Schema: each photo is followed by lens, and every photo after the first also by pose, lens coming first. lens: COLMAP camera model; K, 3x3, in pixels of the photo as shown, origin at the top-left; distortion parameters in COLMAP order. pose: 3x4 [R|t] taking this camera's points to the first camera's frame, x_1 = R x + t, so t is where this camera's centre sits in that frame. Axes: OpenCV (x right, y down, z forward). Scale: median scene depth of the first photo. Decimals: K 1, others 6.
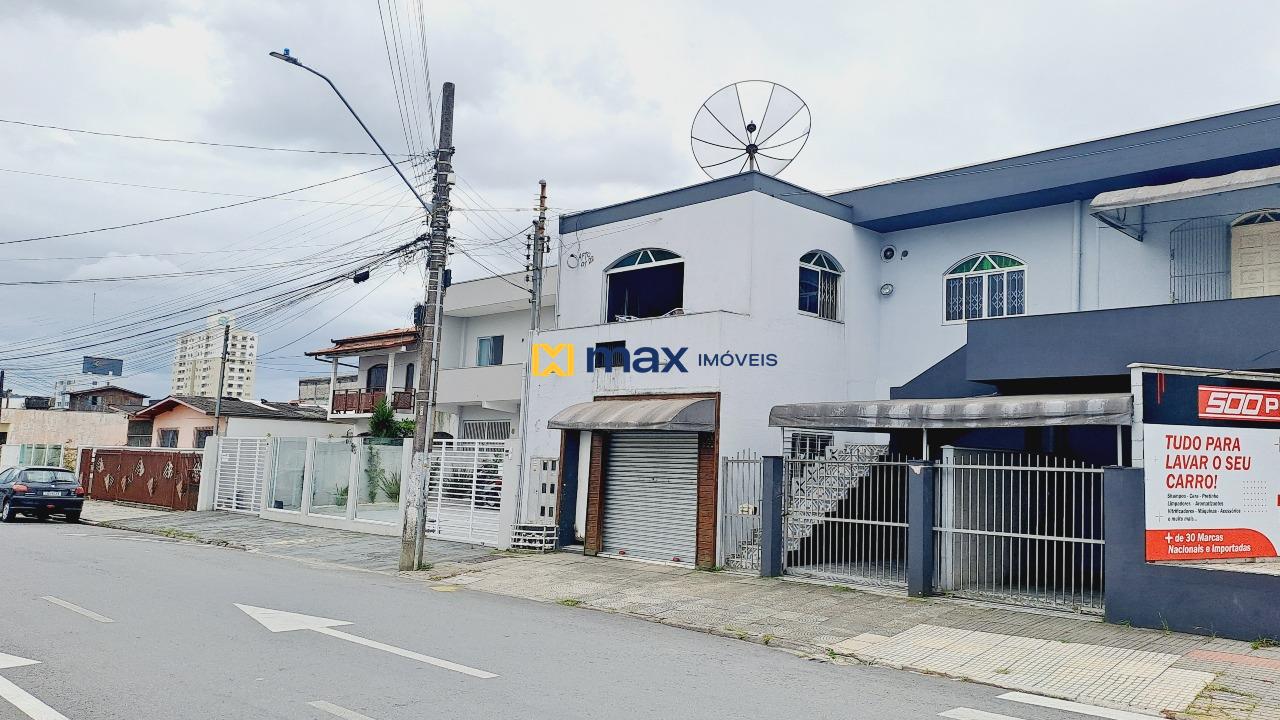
lens RADIAL K [[964.5, 0, 659.2], [0, 964.5, 345.2], [0, 0, 1]] dist [0.101391, -0.127595]
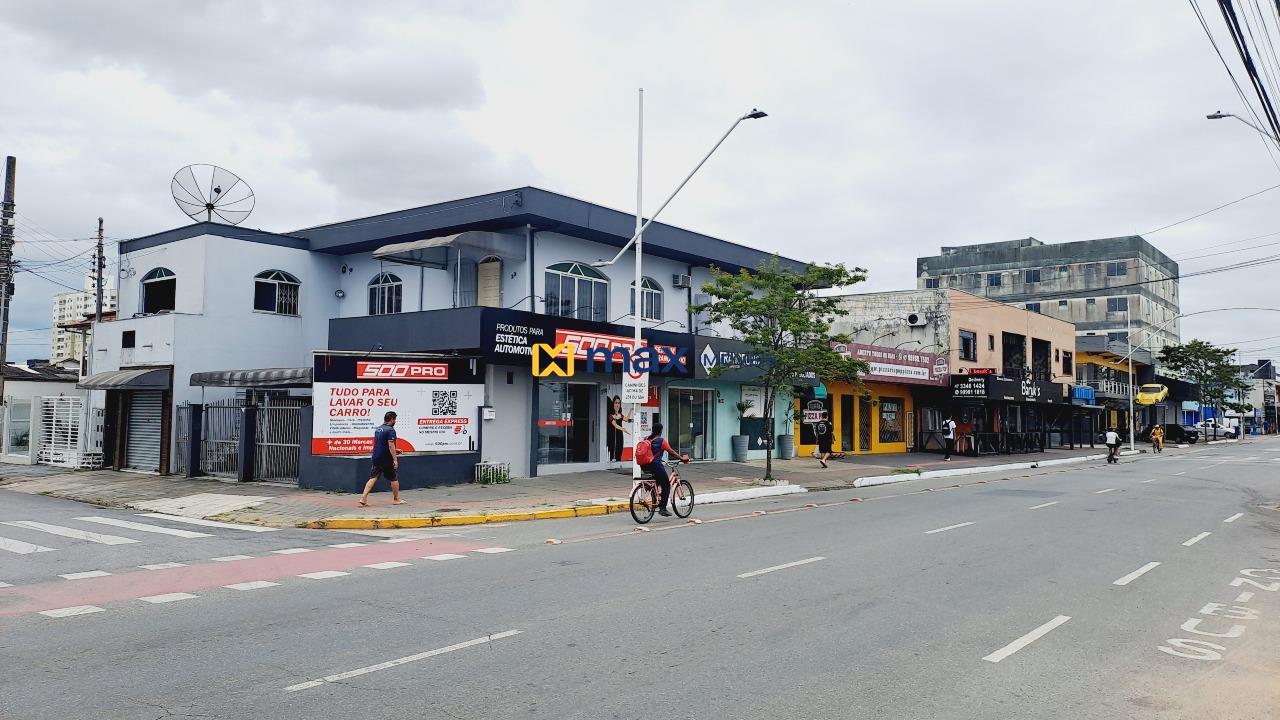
lens RADIAL K [[921.0, 0, 634.9], [0, 921.0, 356.8], [0, 0, 1]] dist [0.099106, -0.133541]
pose [[0.996276, -0.010963, 0.085518, 0.590977], [0.005888, 0.998219, 0.059373, -0.044119], [-0.086017, -0.058648, 0.994566, -0.510416]]
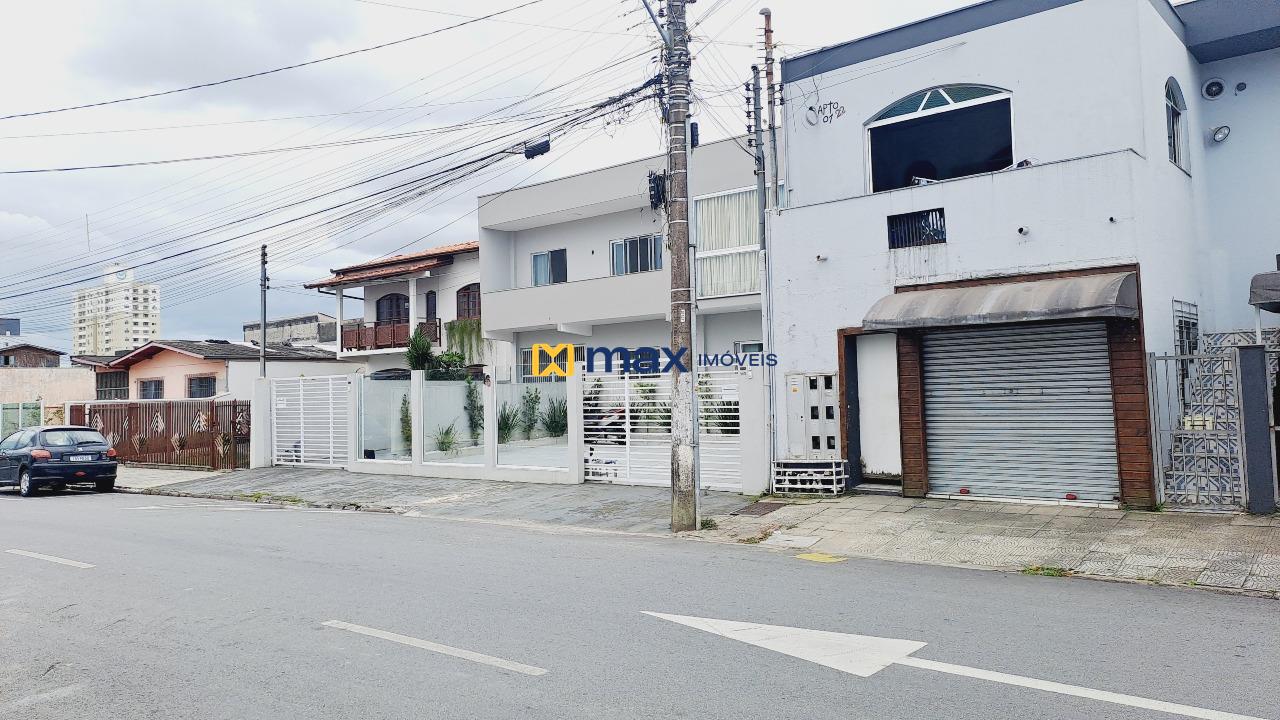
lens RADIAL K [[943.9, 0, 628.8], [0, 943.9, 346.8], [0, 0, 1]] dist [0.085001, -0.082896]
pose [[0.996351, -0.053852, 0.066212, -0.310033], [0.048924, 0.996064, 0.073913, 0.033339], [-0.069931, -0.070404, 0.995064, 0.269593]]
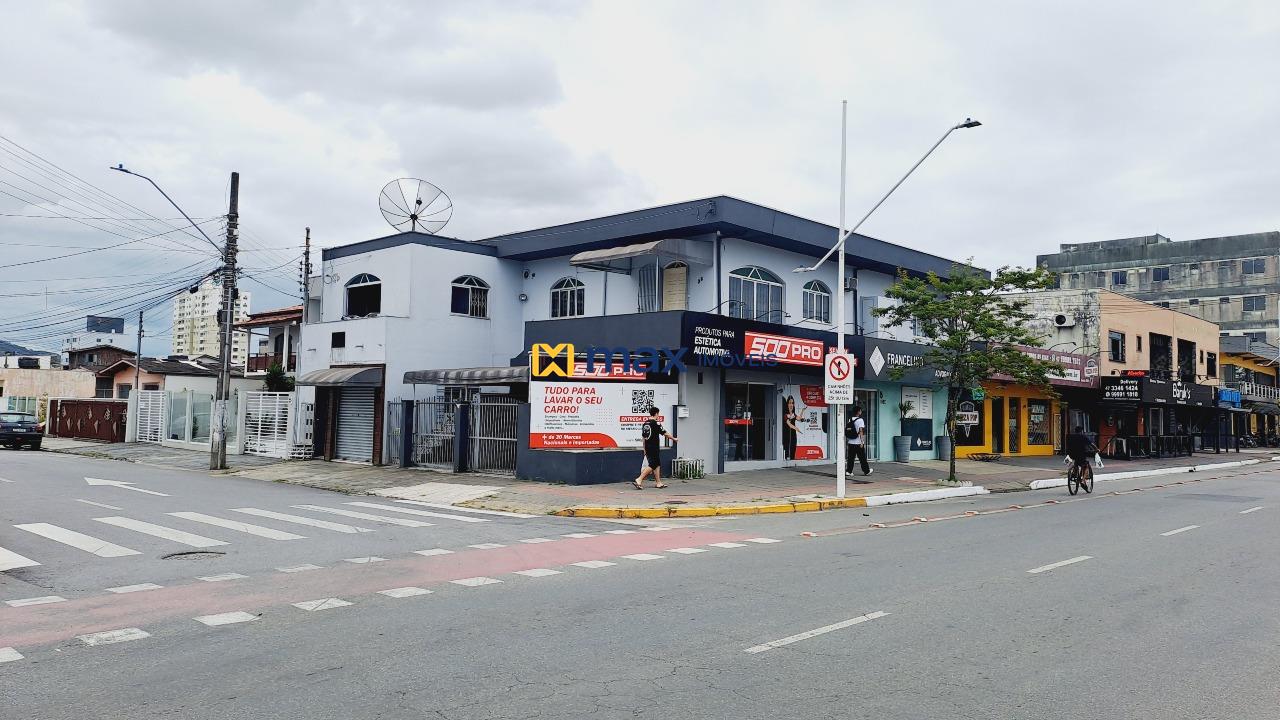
lens RADIAL K [[918.3, 0, 640.0], [0, 918.3, 360.0], [0, 0, 1]] dist [0.097646, -0.114159]
pose [[0.999977, -0.006701, -0.000670, 0.446023], [0.006730, 0.997889, 0.064587, -0.052989], [0.000236, -0.064590, 0.997912, -0.554068]]
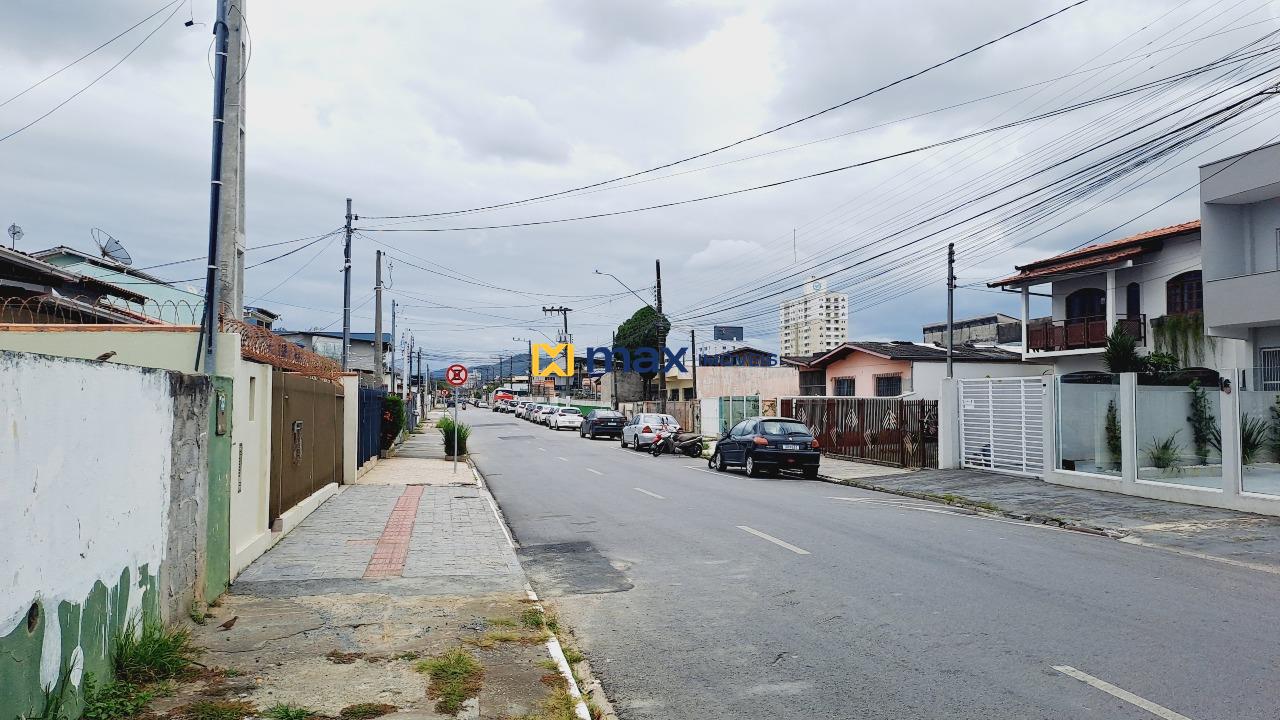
lens RADIAL K [[935.7, 0, 636.9], [0, 935.7, 350.3], [0, 0, 1]] dist [0.091544, -0.126237]
pose [[0.818702, -0.055511, -0.571530, -0.340620], [0.086582, 0.995871, 0.027301, 0.038745], [0.567654, -0.071835, 0.820127, 0.318478]]
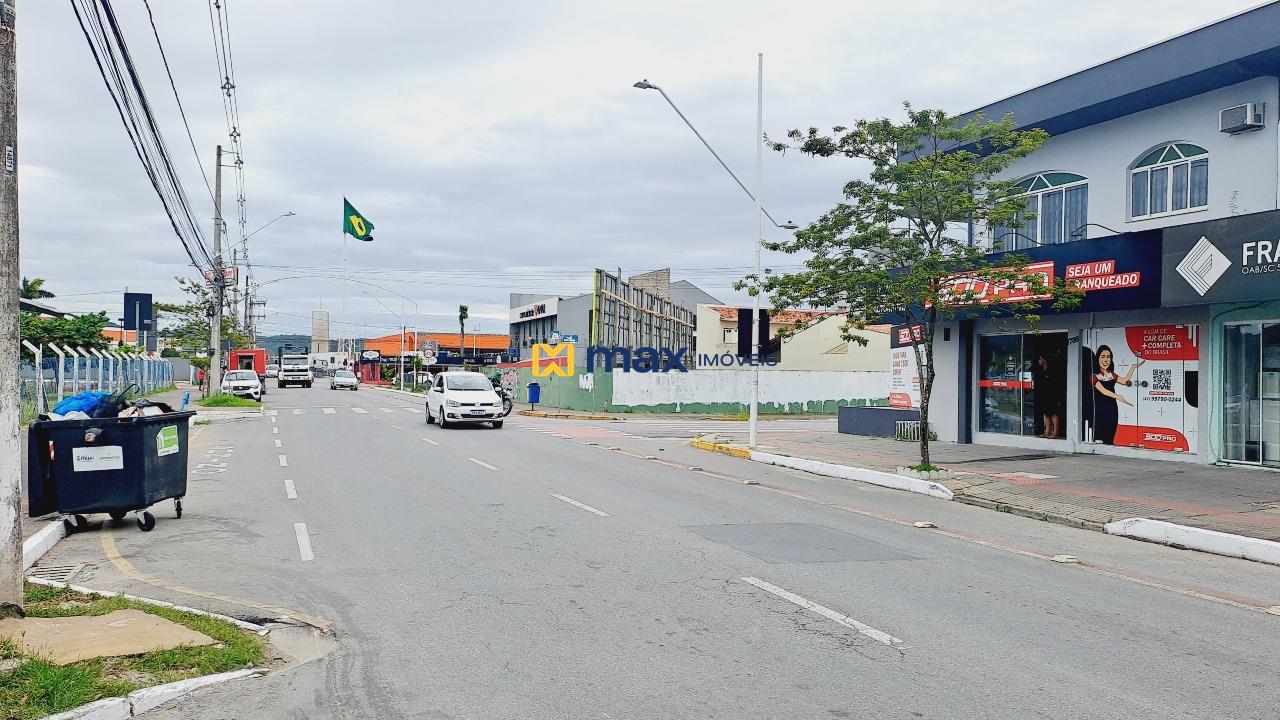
lens RADIAL K [[917.3, 0, 644.2], [0, 917.3, 350.8], [0, 0, 1]] dist [0.097270, -0.110529]
pose [[-0.399056, -0.055279, -0.915259, 1.745210], [0.082472, 0.991971, -0.095871, 0.157923], [0.913210, -0.113741, -0.391293, 0.843944]]
